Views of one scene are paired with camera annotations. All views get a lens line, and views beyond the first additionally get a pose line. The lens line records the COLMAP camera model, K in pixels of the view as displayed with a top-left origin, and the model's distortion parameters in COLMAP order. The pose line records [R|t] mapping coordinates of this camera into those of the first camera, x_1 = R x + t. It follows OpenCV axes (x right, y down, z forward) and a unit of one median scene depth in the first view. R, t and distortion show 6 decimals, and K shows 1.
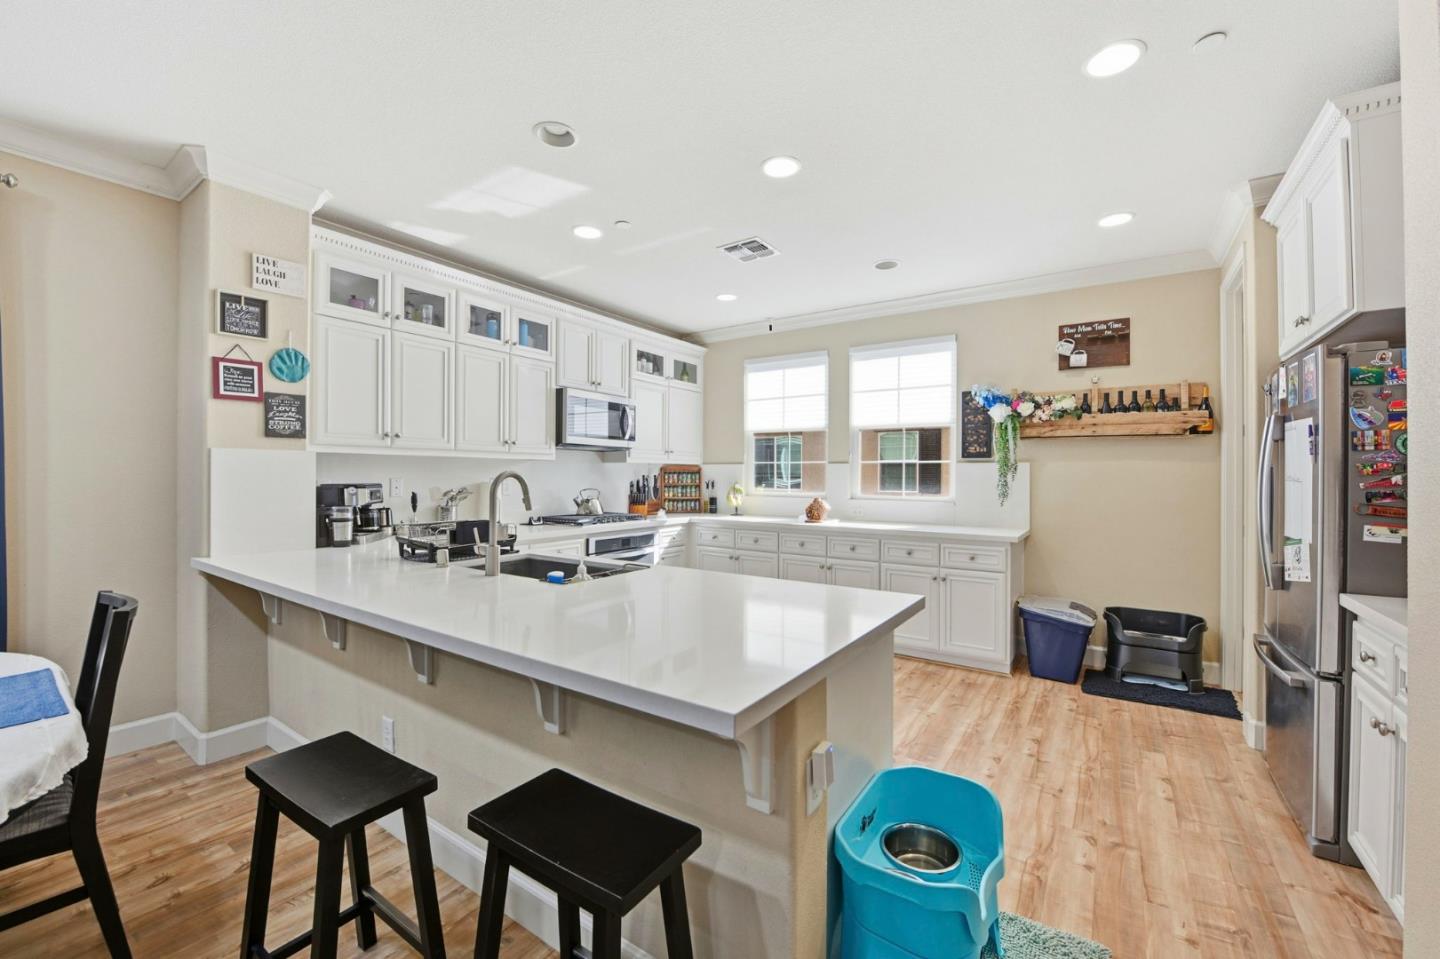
lens RADIAL K [[579.4, 0, 721.2], [0, 579.4, 475.6], [0, 0, 1]] dist [-0.013079, -0.002939]
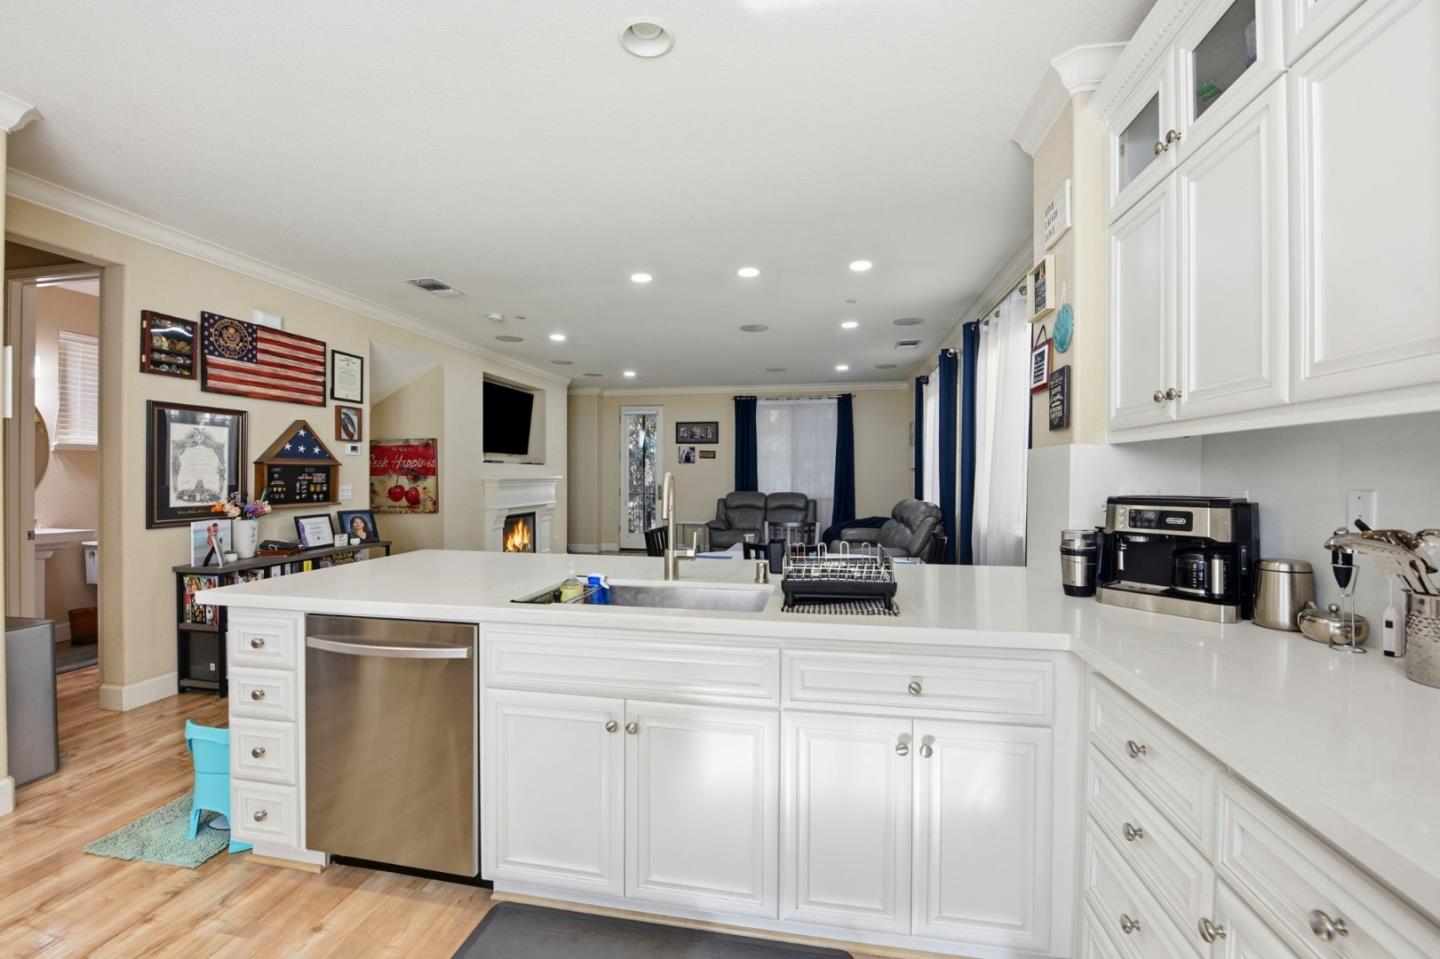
lens RADIAL K [[584.4, 0, 722.0], [0, 584.4, 476.7], [0, 0, 1]] dist [-0.018063, -0.000952]
pose [[-0.915055, -0.005050, -0.403296, -0.043216], [-0.006607, 0.999975, 0.002469, -0.002138], [0.403274, 0.004924, -0.915066, 1.166394]]
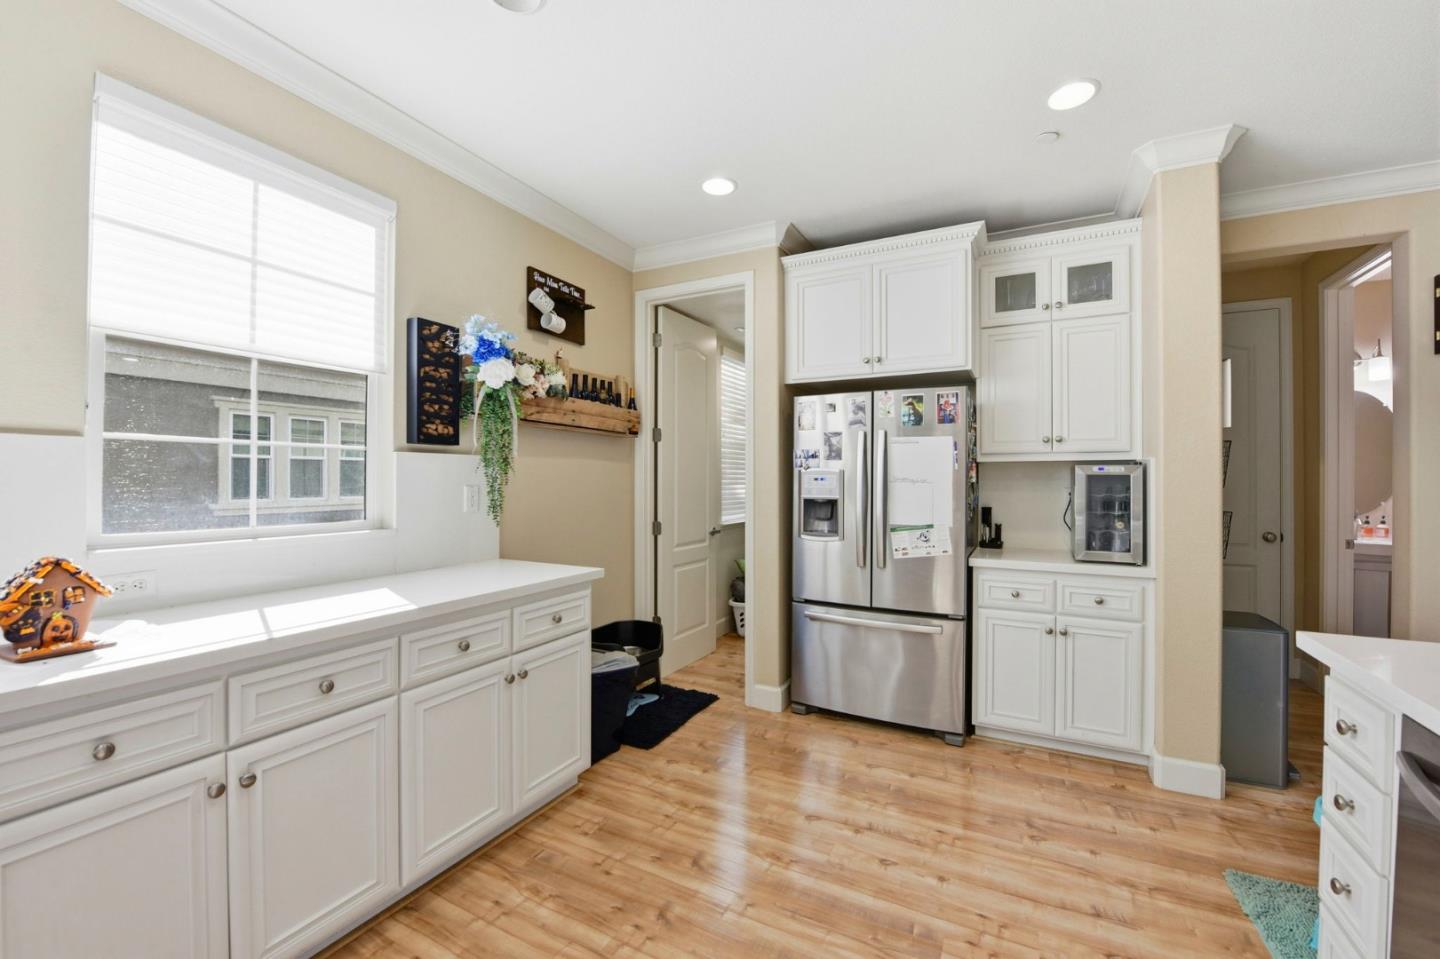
lens RADIAL K [[579.4, 0, 721.2], [0, 579.4, 475.6], [0, 0, 1]] dist [-0.013079, -0.002939]
pose [[-0.117672, 0.000860, 0.993052, -0.167271], [-0.003405, 0.999993, -0.001270, -0.000963], [-0.993047, -0.003531, -0.117668, 0.947456]]
